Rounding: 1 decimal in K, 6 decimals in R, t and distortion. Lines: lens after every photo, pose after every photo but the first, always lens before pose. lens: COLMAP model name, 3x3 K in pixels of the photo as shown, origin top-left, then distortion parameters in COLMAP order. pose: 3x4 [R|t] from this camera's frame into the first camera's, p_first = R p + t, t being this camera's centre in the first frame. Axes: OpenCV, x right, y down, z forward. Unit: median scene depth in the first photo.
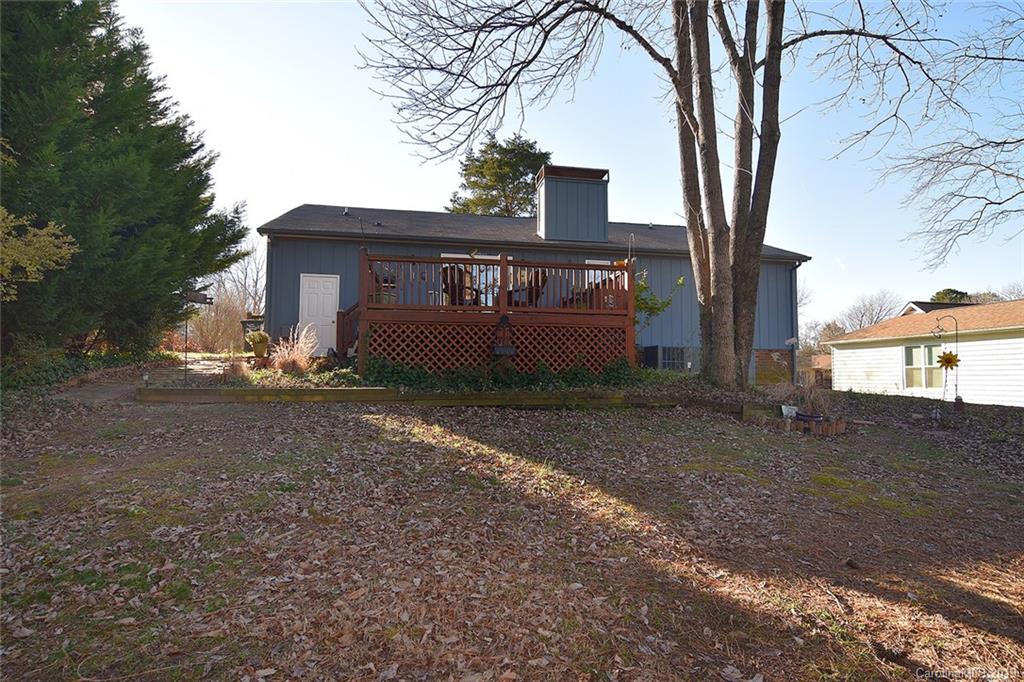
lens RADIAL K [[547.4, 0, 513.0], [0, 547.4, 339.3], [0, 0, 1]] dist [-0.017488, -0.003396]
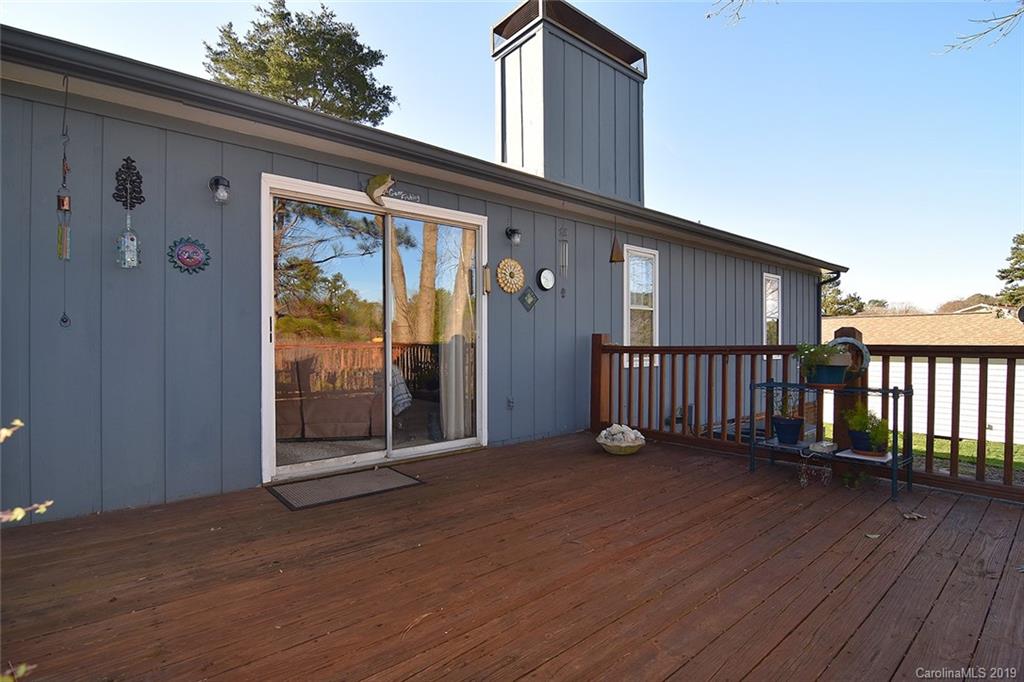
lens RADIAL K [[495.2, 0, 505.8], [0, 495.2, 338.4], [0, 0, 1]] dist [-0.017490, -0.005220]
pose [[0.874628, -0.003886, 0.484779, -0.212243], [-0.027197, 0.998000, 0.057068, -0.141285], [-0.484031, -0.063097, 0.872773, 1.087929]]
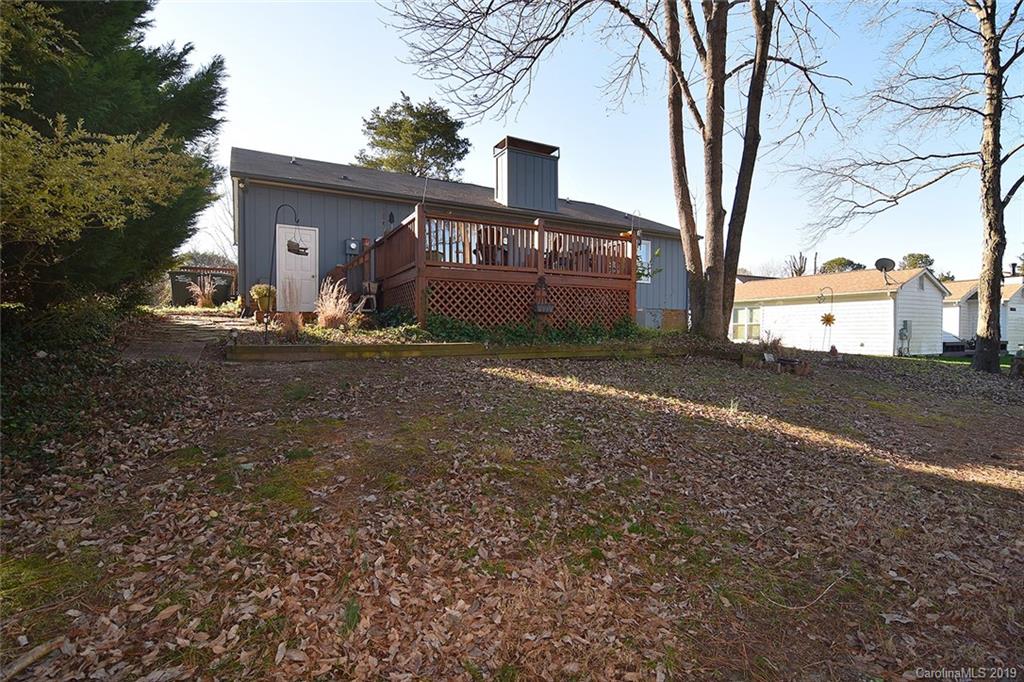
lens RADIAL K [[495.2, 0, 511.2], [0, 495.2, 340.4], [0, 0, 1]] dist [-0.017490, -0.005220]
pose [[0.949240, -0.008078, 0.314449, -0.384659], [-0.019014, 0.996369, 0.082992, 0.003150], [-0.313978, -0.084759, 0.945639, 0.064287]]
